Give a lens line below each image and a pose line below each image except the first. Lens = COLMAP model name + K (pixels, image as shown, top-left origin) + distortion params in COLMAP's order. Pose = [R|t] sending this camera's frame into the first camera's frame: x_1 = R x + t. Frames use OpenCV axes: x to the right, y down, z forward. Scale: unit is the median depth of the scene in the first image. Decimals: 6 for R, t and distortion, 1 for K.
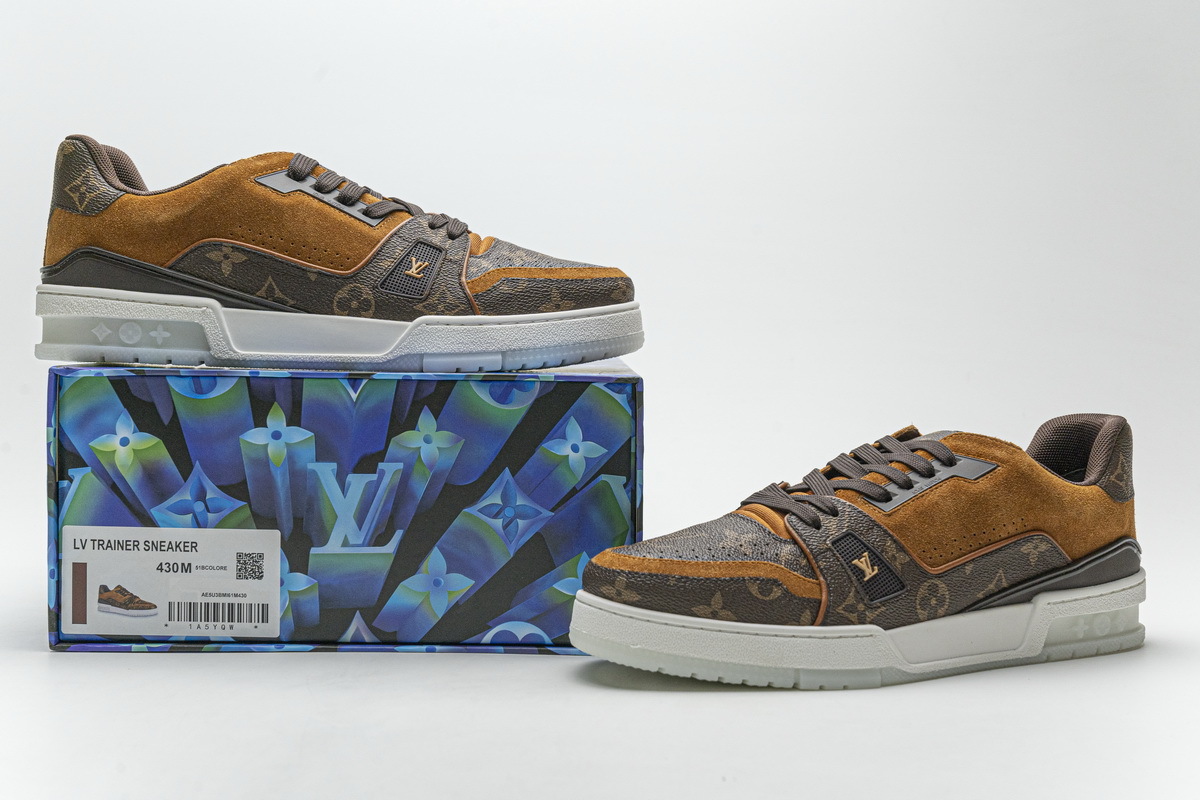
lens RADIAL K [[1712.4, 0, 600.0], [0, 1712.4, 400.0], [0, 0, 1]] dist [0.021877, 0.002736]
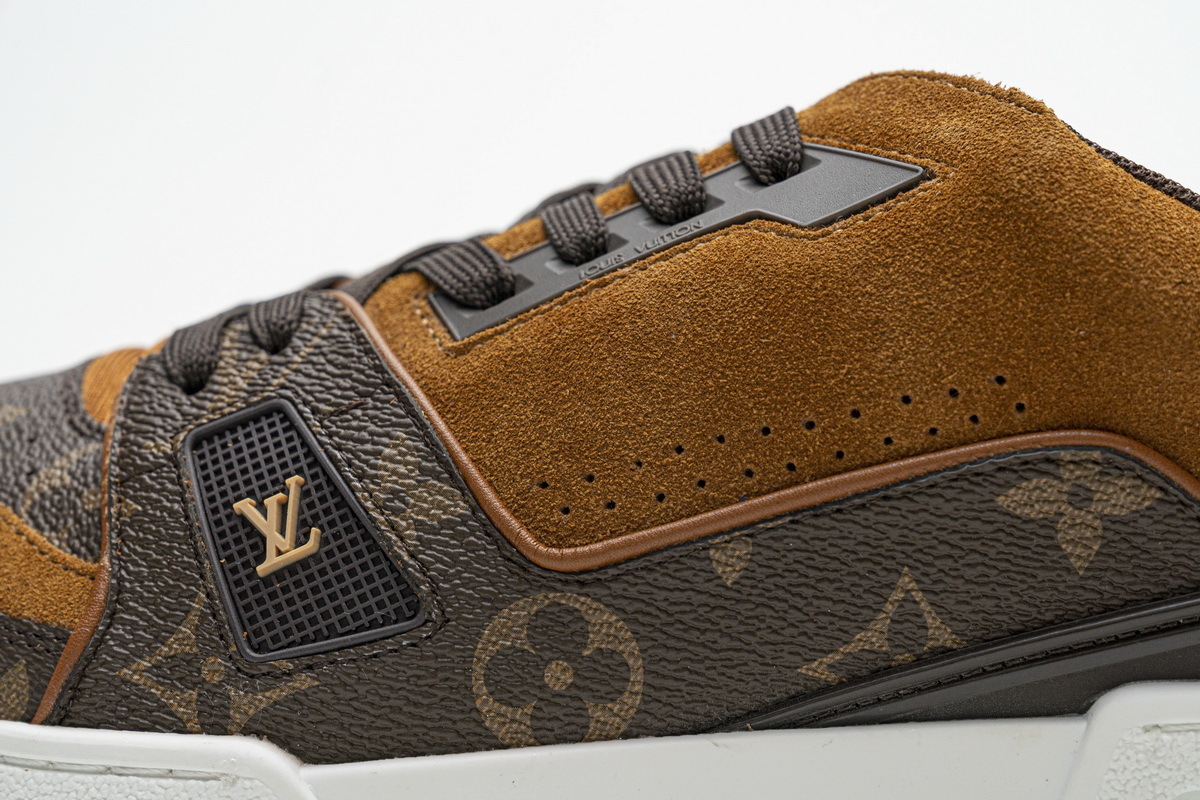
lens RADIAL K [[2351.4, 0, 613.6], [0, 2351.4, 400.4], [0, 0, 1]] dist [0.042094, -0.258988]
pose [[0.834145, 0.007358, -0.551496, 0.404077], [-0.010078, 0.999947, -0.001903, 0.076572], [0.551453, 0.007146, 0.834176, 0.708103]]
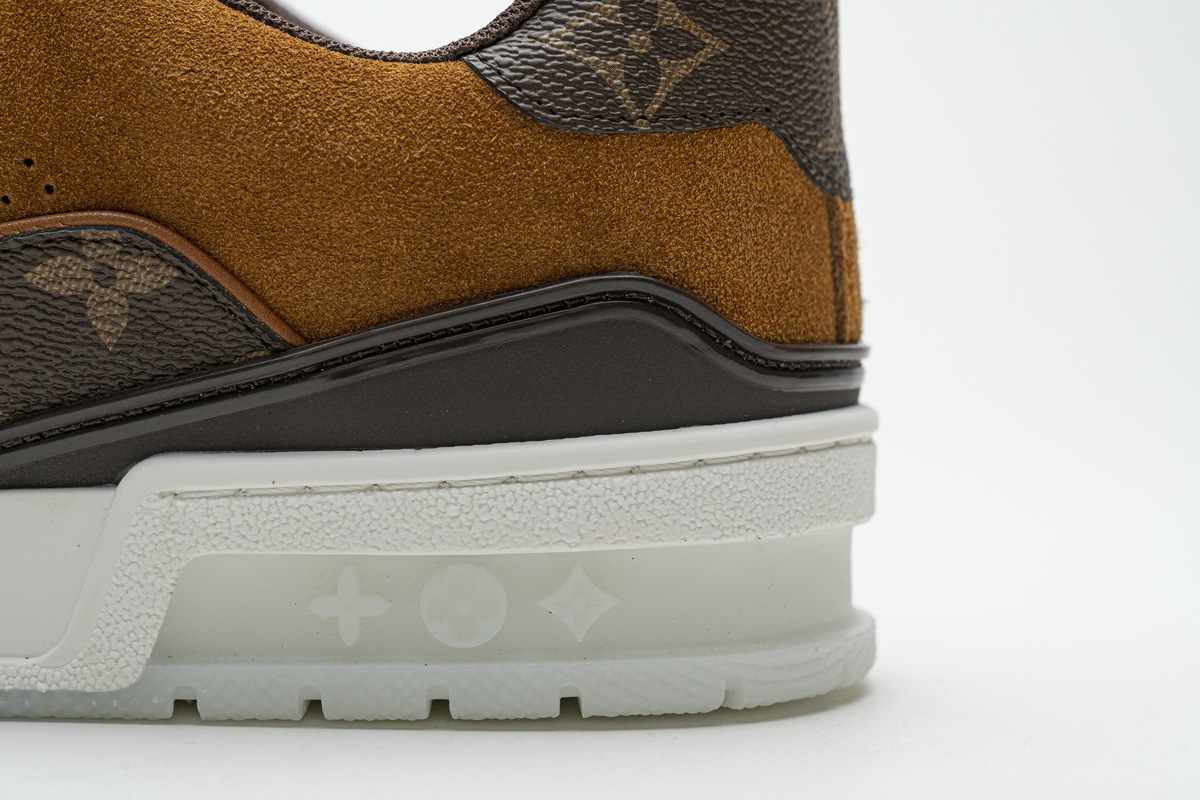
lens RADIAL K [[2351.4, 0, 613.6], [0, 2351.4, 400.4], [0, 0, 1]] dist [0.042094, -0.258988]
pose [[0.845497, 0.025789, -0.533357, 0.536739], [-0.027001, 0.999620, 0.005532, 0.105662], [0.533298, 0.009724, 0.845872, 0.770611]]
